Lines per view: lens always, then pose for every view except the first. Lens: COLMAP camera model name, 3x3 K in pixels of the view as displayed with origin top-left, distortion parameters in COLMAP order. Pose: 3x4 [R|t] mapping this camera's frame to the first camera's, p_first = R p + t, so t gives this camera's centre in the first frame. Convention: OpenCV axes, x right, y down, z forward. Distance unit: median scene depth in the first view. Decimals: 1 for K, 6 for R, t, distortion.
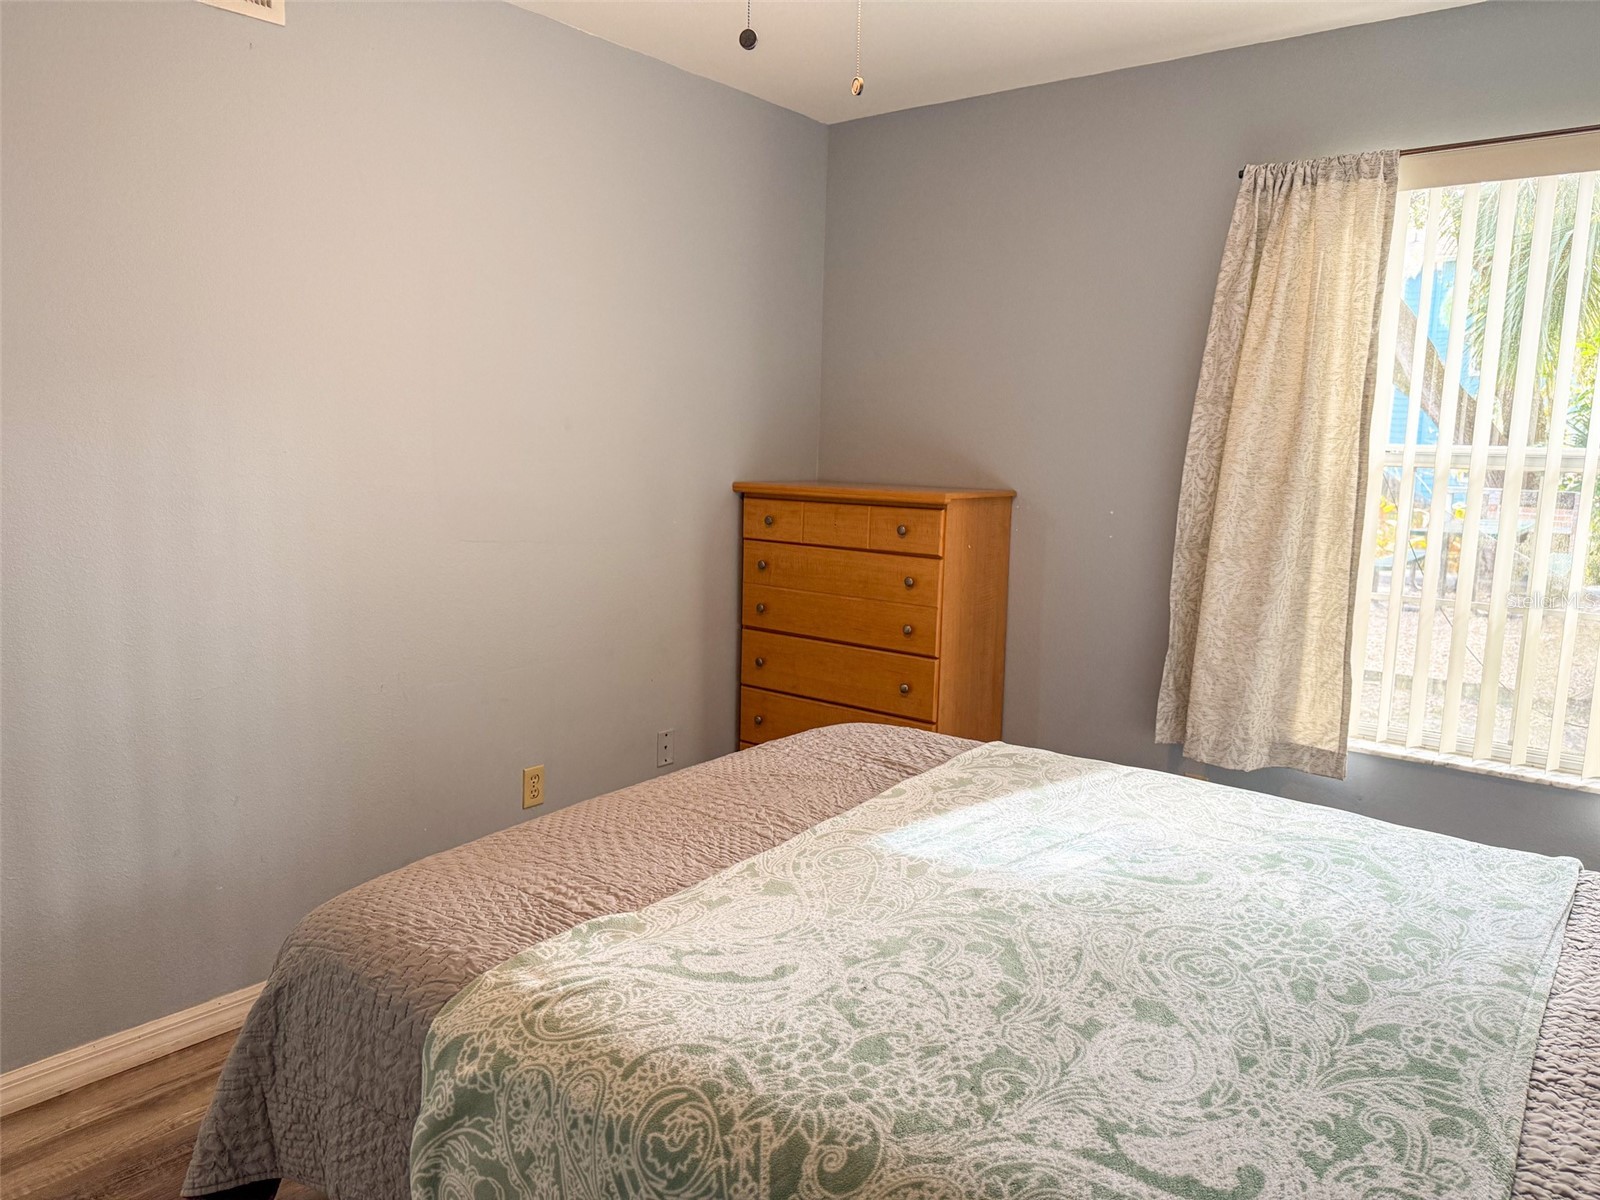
lens RADIAL K [[1131.0, 0, 812.9], [0, 1131.0, 602.6], [0, 0, 1]] dist [0.044964, -0.072161]
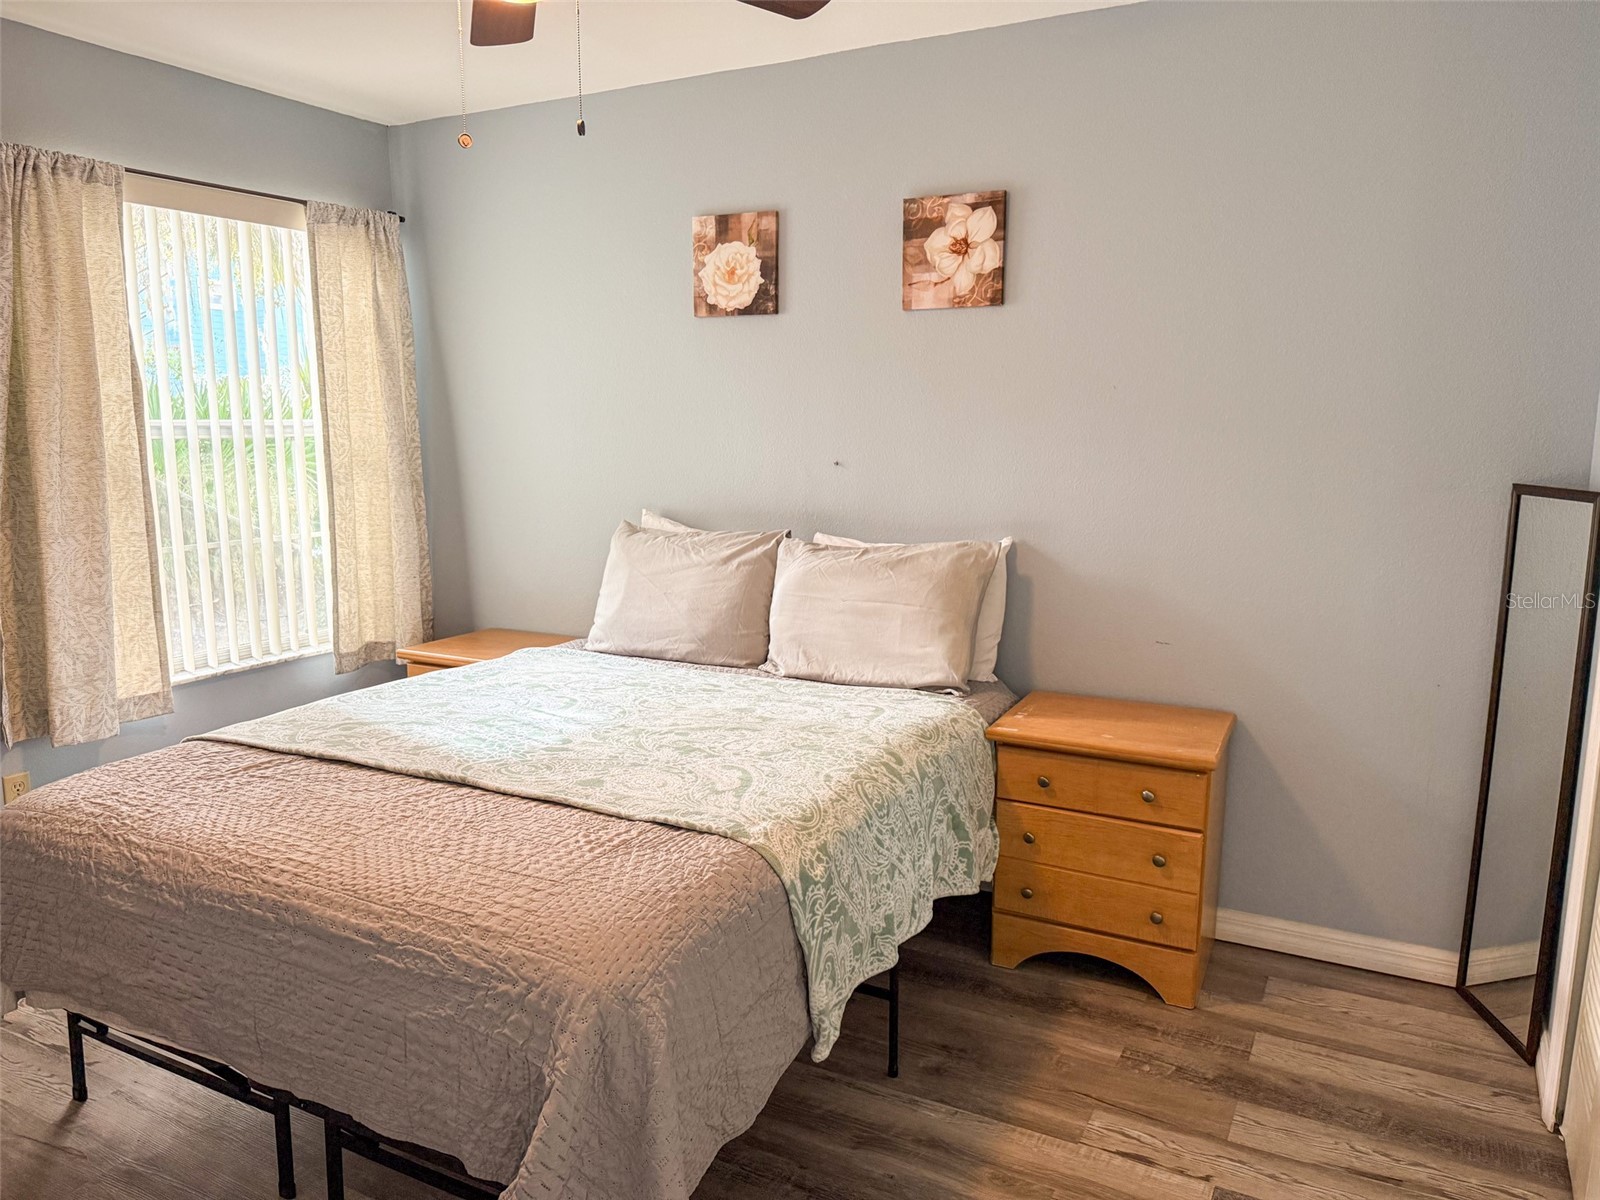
lens RADIAL K [[1131.0, 0, 808.3], [0, 1131.0, 600.4], [0, 0, 1]] dist [0.044964, -0.072161]
pose [[-0.189429, -0.180851, 0.965096, -0.803929], [0.132506, 0.969192, 0.207627, -0.116239], [-0.972913, 0.167211, -0.159629, 0.574852]]
